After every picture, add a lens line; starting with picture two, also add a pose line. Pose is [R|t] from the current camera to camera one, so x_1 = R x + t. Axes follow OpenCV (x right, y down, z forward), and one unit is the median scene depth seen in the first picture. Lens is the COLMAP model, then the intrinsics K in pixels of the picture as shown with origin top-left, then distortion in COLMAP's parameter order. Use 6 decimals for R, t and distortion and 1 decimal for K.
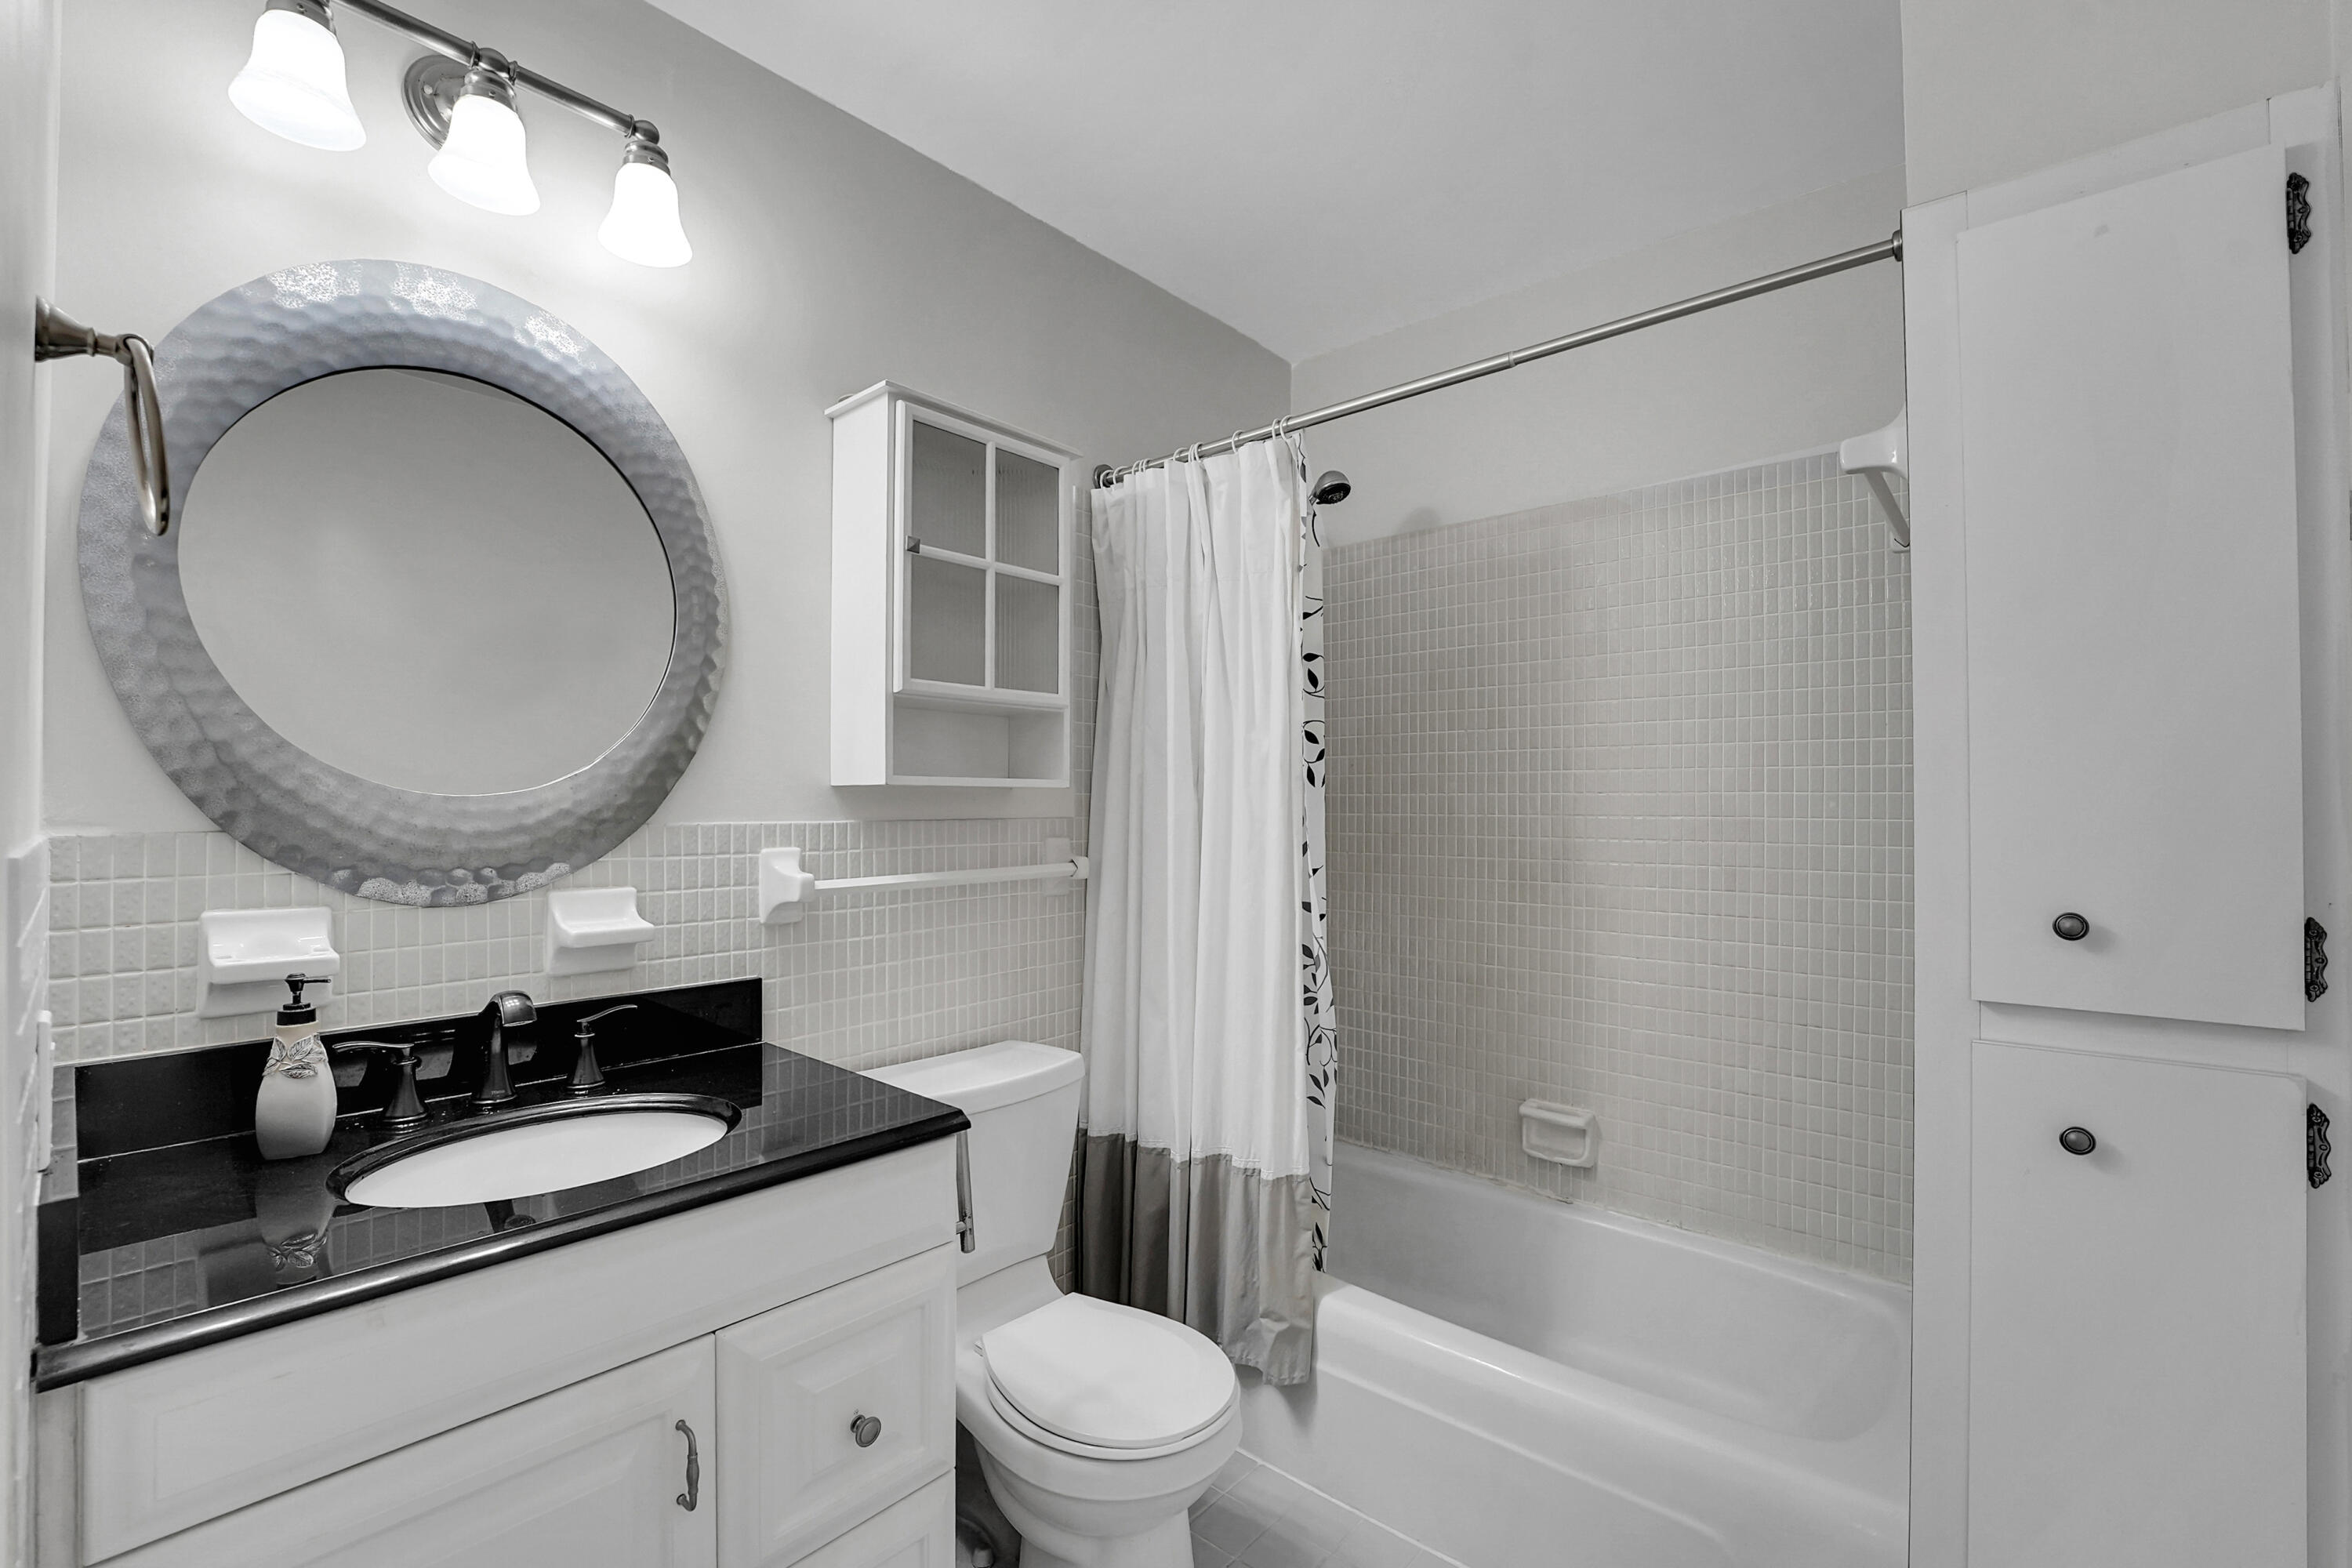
lens RADIAL K [[1021.2, 0, 1171.4], [0, 1021.2, 789.6], [0, 0, 1]] dist [-0.023080, -0.000162]
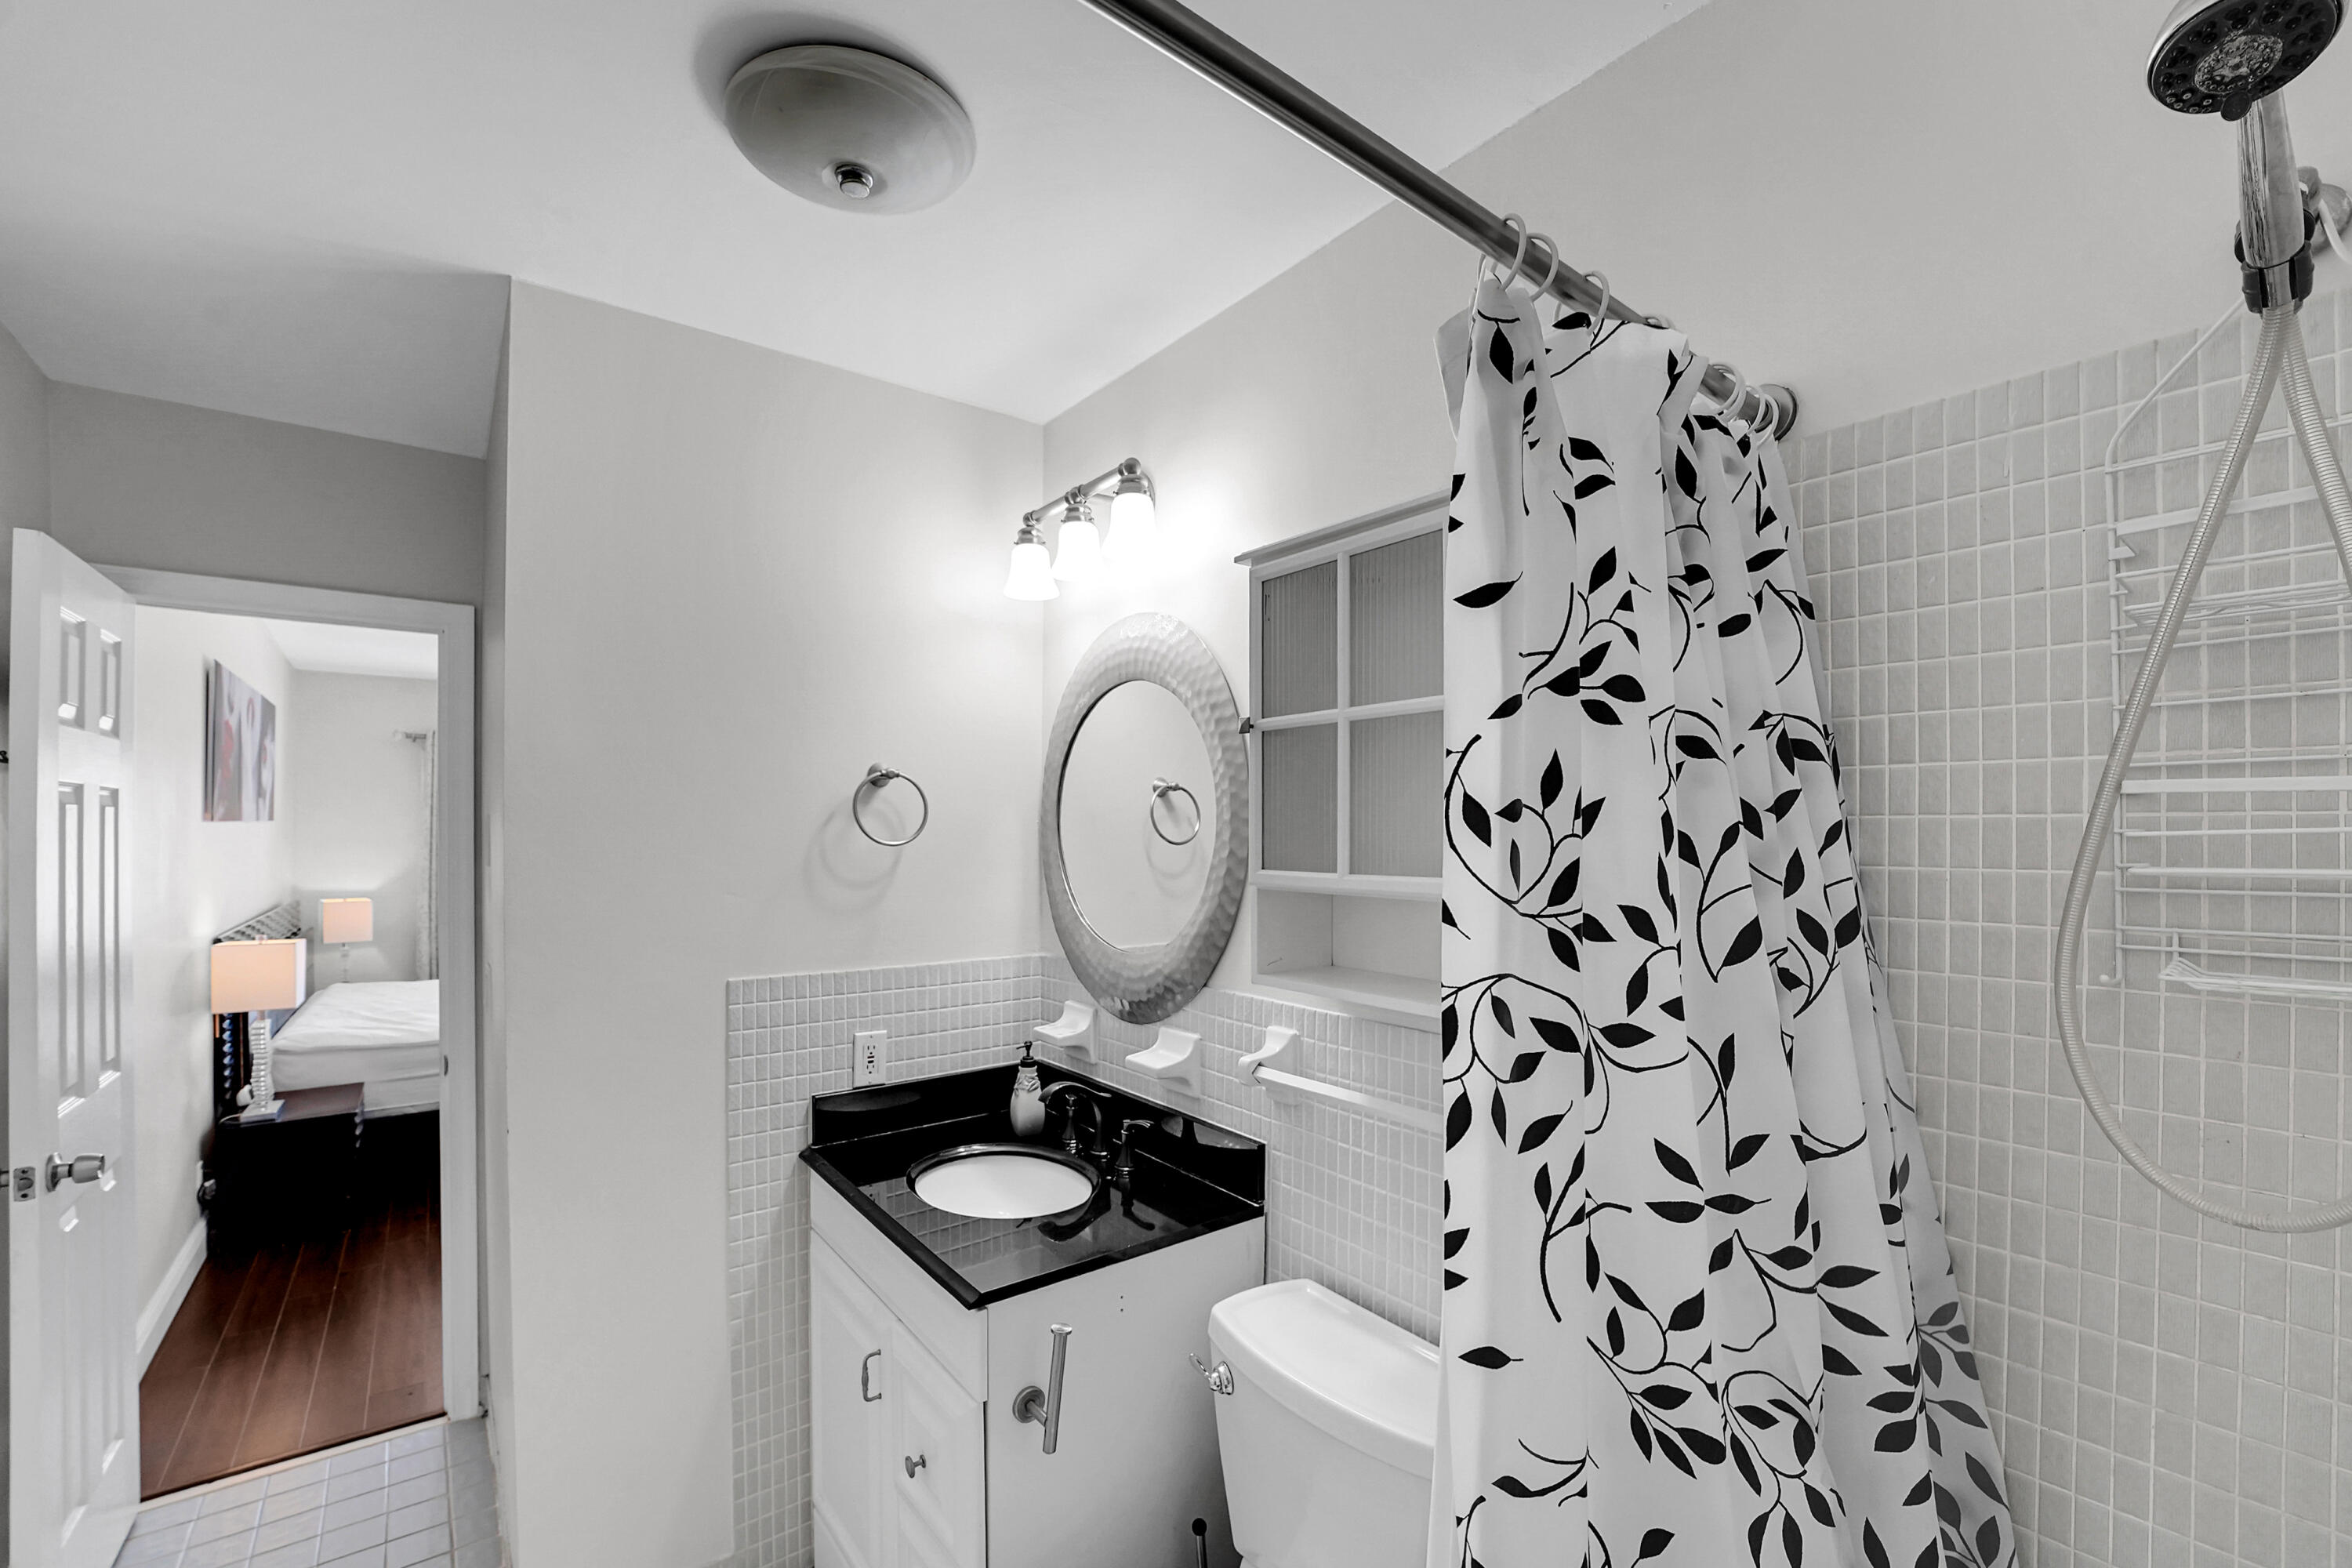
lens RADIAL K [[1011.9, 0, 1184.3], [0, 1011.9, 831.6], [0, 0, 1]] dist [-0.018009, 0.000028]
pose [[-0.209542, -0.000495, -0.977800, 0.732851], [0.004110, 0.999991, -0.001387, -0.162913], [0.977791, -0.004310, -0.209538, 1.292331]]
